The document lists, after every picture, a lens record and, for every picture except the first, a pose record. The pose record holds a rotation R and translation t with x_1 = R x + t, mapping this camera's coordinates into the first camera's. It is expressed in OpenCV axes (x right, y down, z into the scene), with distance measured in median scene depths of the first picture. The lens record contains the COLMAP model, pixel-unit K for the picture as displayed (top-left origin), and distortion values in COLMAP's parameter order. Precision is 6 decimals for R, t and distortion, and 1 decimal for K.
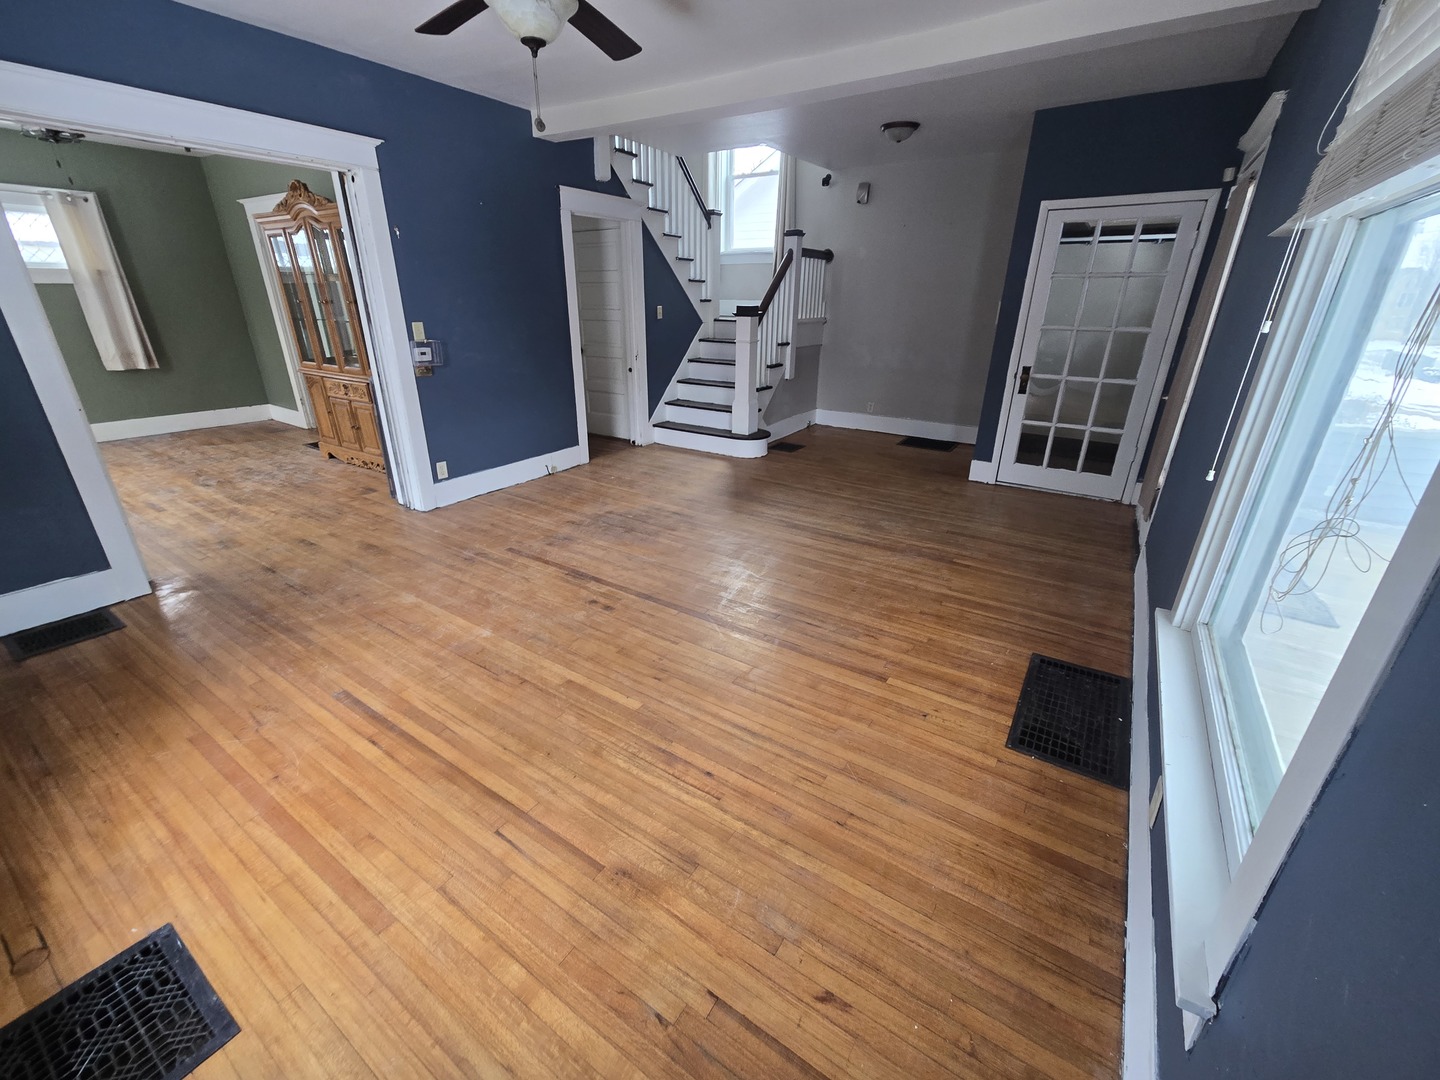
lens RADIAL K [[589.1, 0, 714.7], [0, 589.1, 541.3], [0, 0, 1]] dist [0.003888, -0.000005]
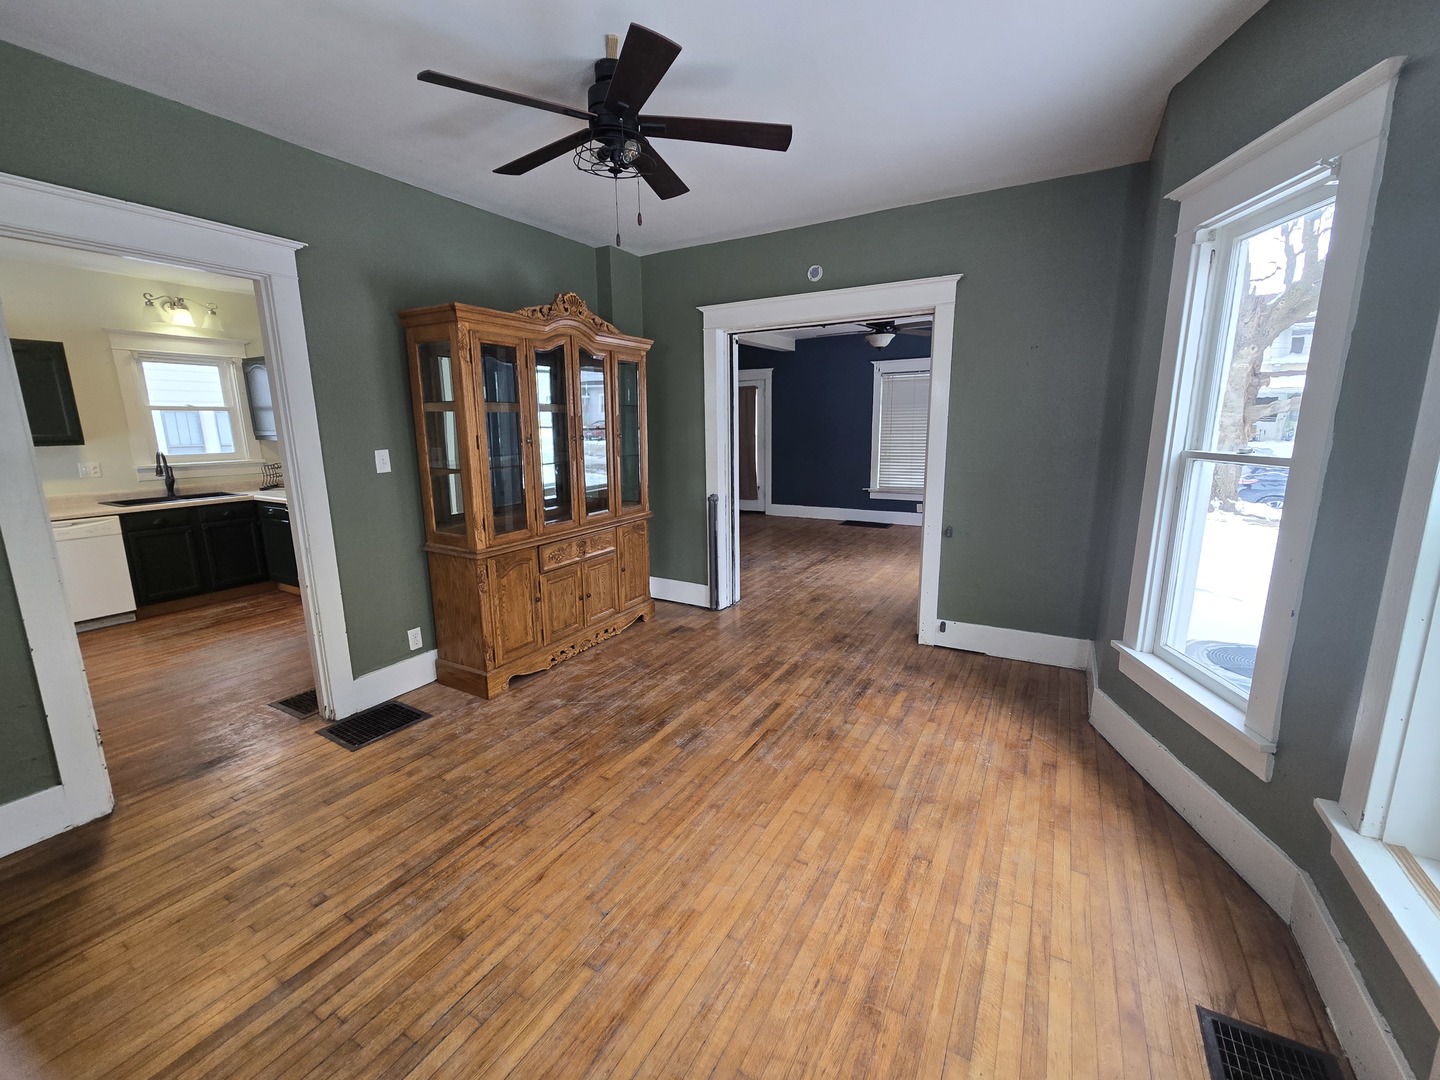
lens RADIAL K [[589.1, 0, 712.6], [0, 589.1, 536.3], [0, 0, 1]] dist [0.003888, -0.000005]
pose [[-0.053061, -0.193983, 0.979569, -1.469738], [0.401040, 0.894228, 0.198806, -0.380005], [-0.914523, 0.403395, 0.030346, 0.881268]]
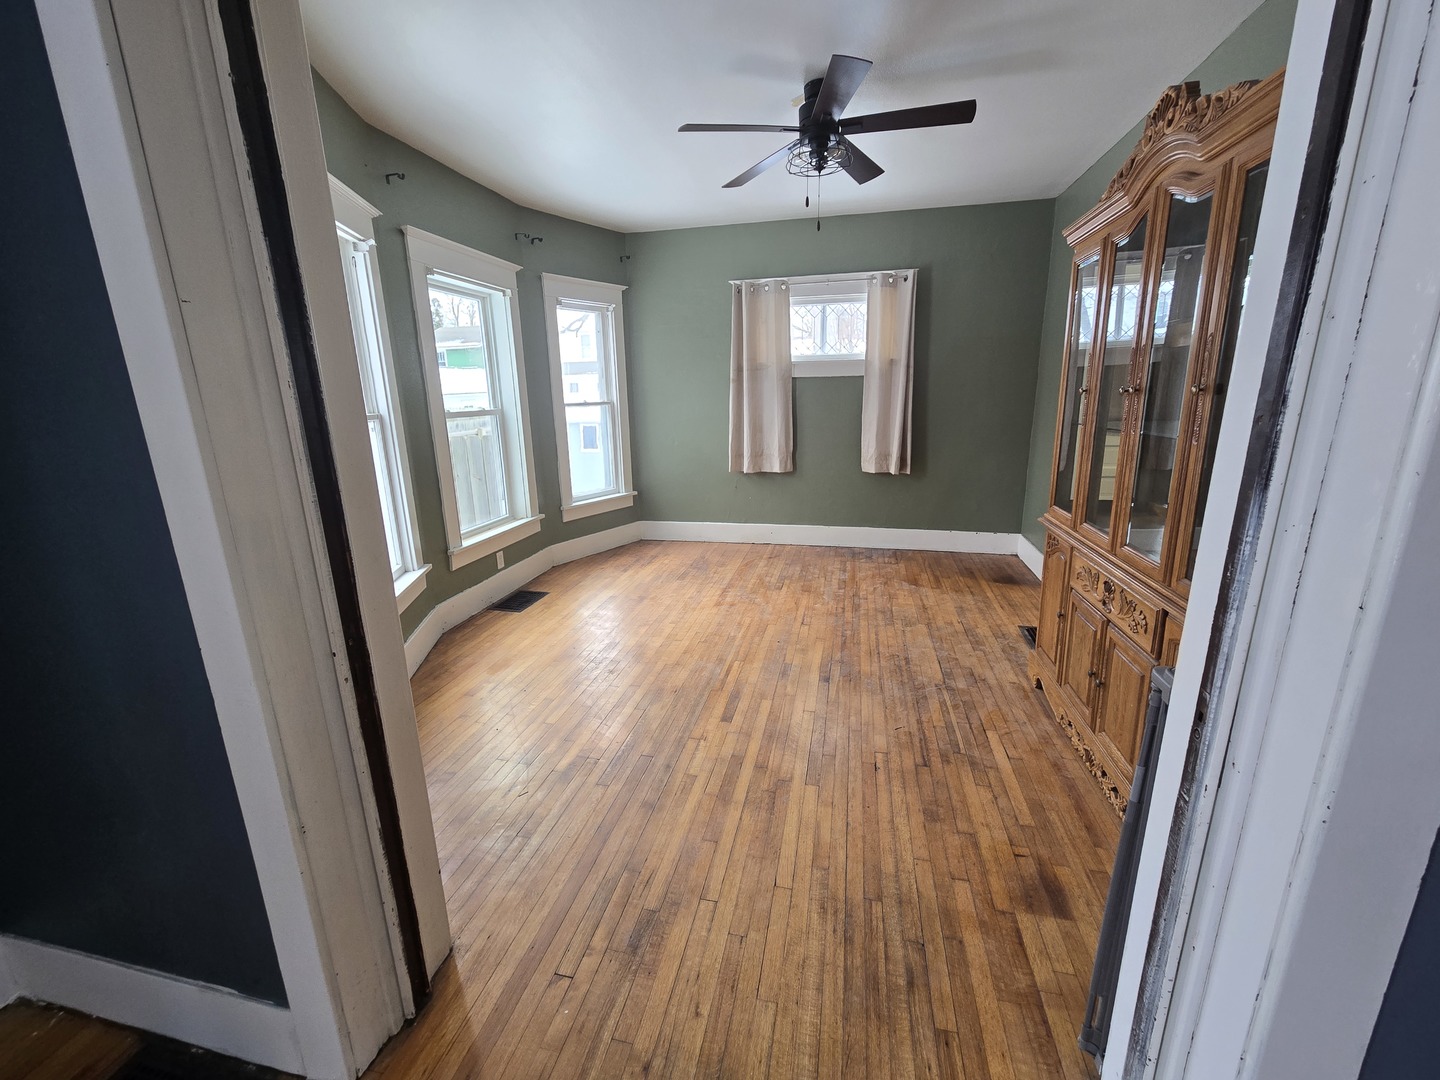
lens RADIAL K [[589.1, 0, 719.1], [0, 589.1, 534.2], [0, 0, 1]] dist [0.003888, -0.000005]
pose [[0.358219, 0.209760, -0.909769, -0.382730], [-0.343473, 0.935706, 0.080498, -0.254488], [0.868162, 0.283645, 0.407235, 0.628850]]
